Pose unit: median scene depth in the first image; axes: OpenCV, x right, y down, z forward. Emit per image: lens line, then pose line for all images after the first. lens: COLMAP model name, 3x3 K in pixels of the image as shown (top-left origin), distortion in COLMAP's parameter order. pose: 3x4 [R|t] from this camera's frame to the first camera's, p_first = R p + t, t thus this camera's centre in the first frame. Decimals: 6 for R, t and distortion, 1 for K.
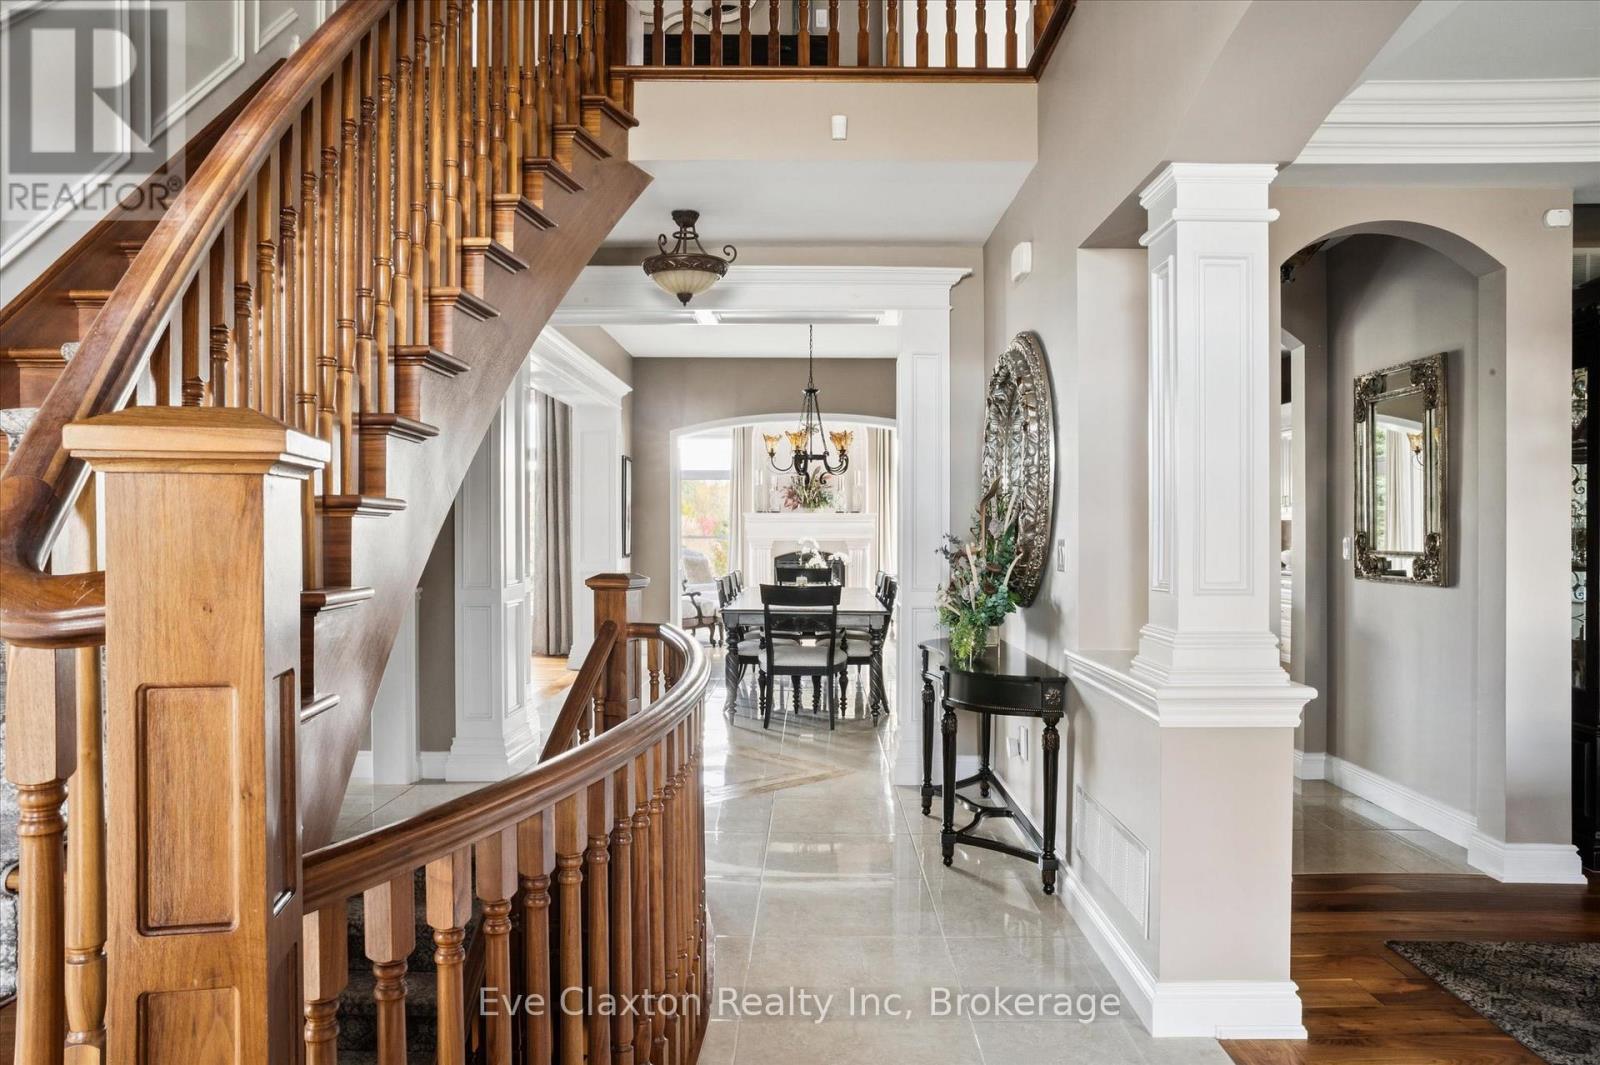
lens RADIAL K [[1160.4, 0, 796.4], [0, 1160.4, 531.9], [0, 0, 1]] dist [-0.051897, 0.028159]
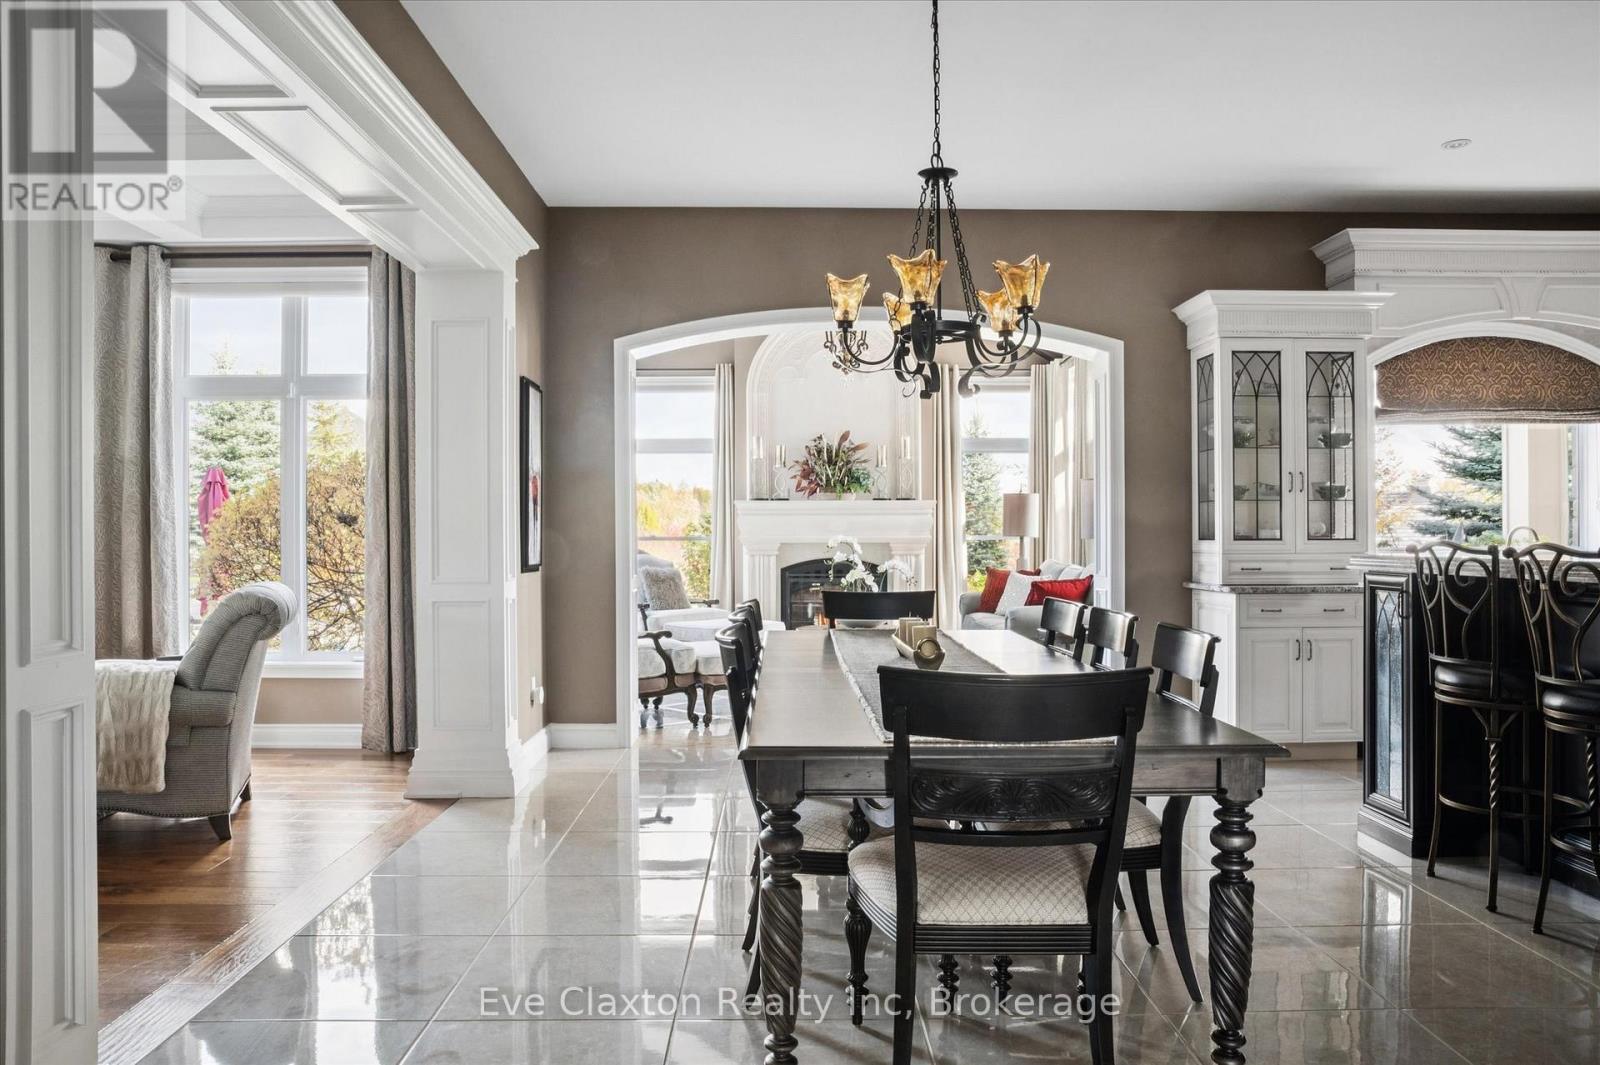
lens RADIAL K [[1160.4, 0, 799.8], [0, 1160.4, 540.9], [0, 0, 1]] dist [-0.051897, 0.028159]
pose [[0.999399, -0.001971, 0.034596, -0.038608], [0.001904, 0.999996, 0.001971, 0.006365], [-0.034600, -0.001904, 0.999399, 0.422611]]
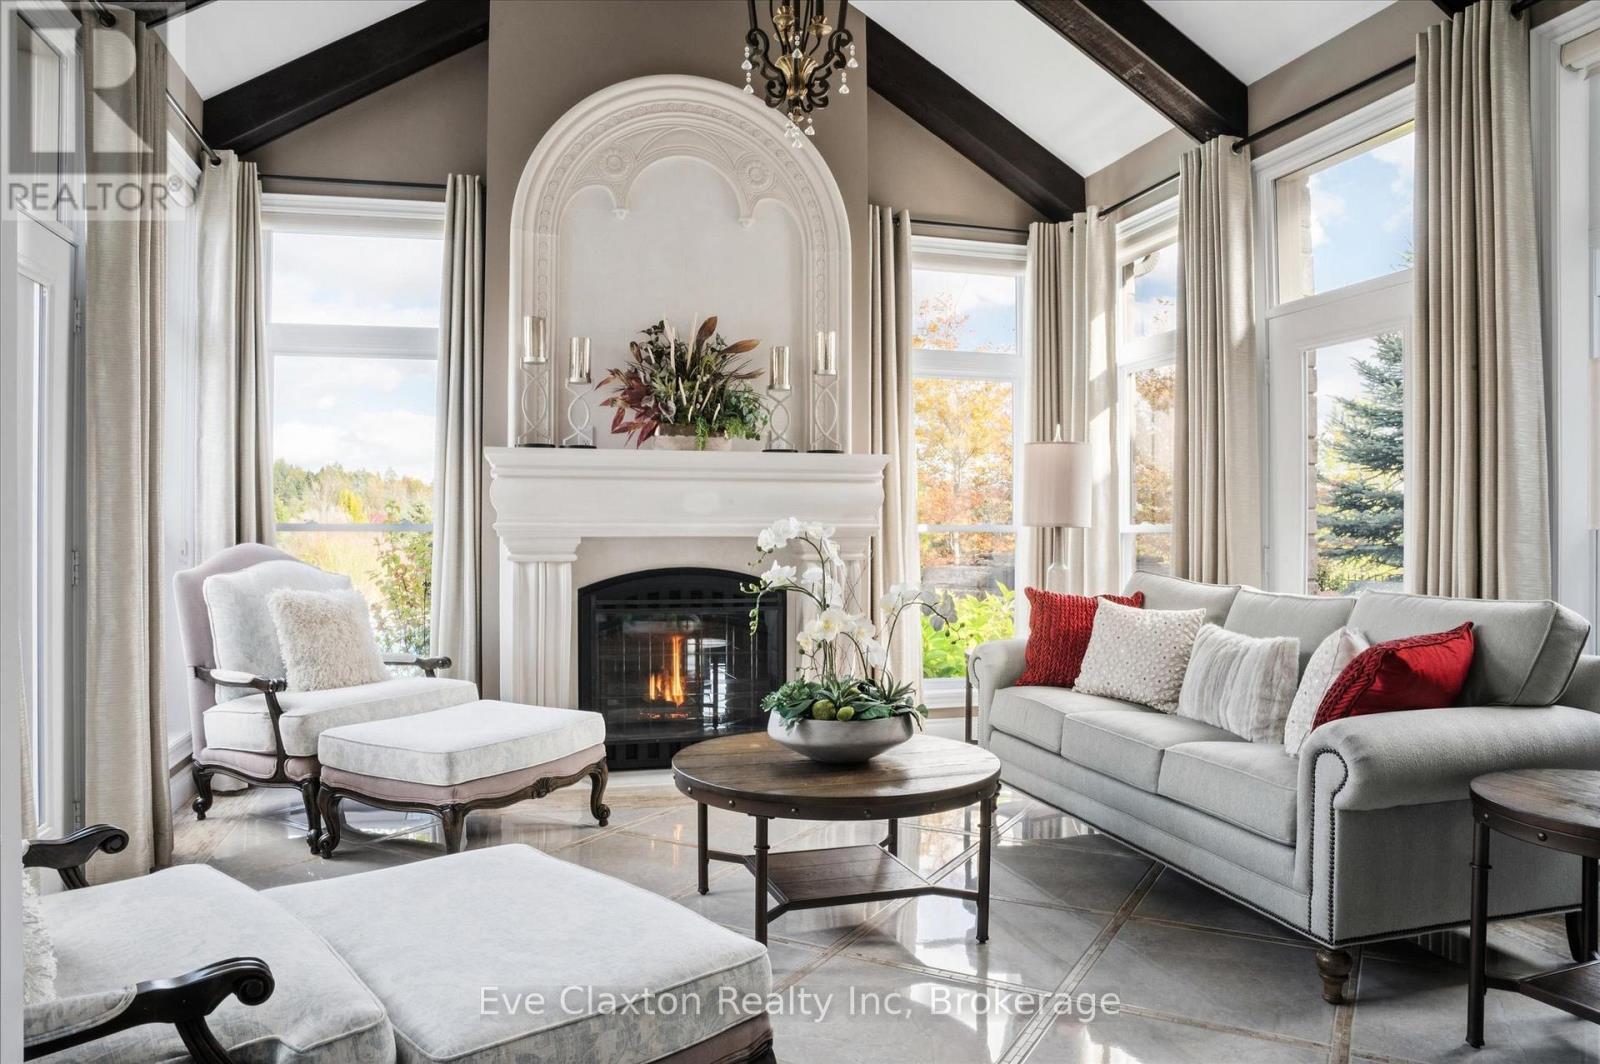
lens RADIAL K [[1160.4, 0, 785.1], [0, 1160.4, 521.0], [0, 0, 1]] dist [-0.051897, 0.028159]
pose [[0.965405, 0.003259, 0.260736, -0.060087], [-0.001889, 0.999983, -0.005506, 0.006151], [-0.260749, 0.004823, 0.965395, 0.835000]]
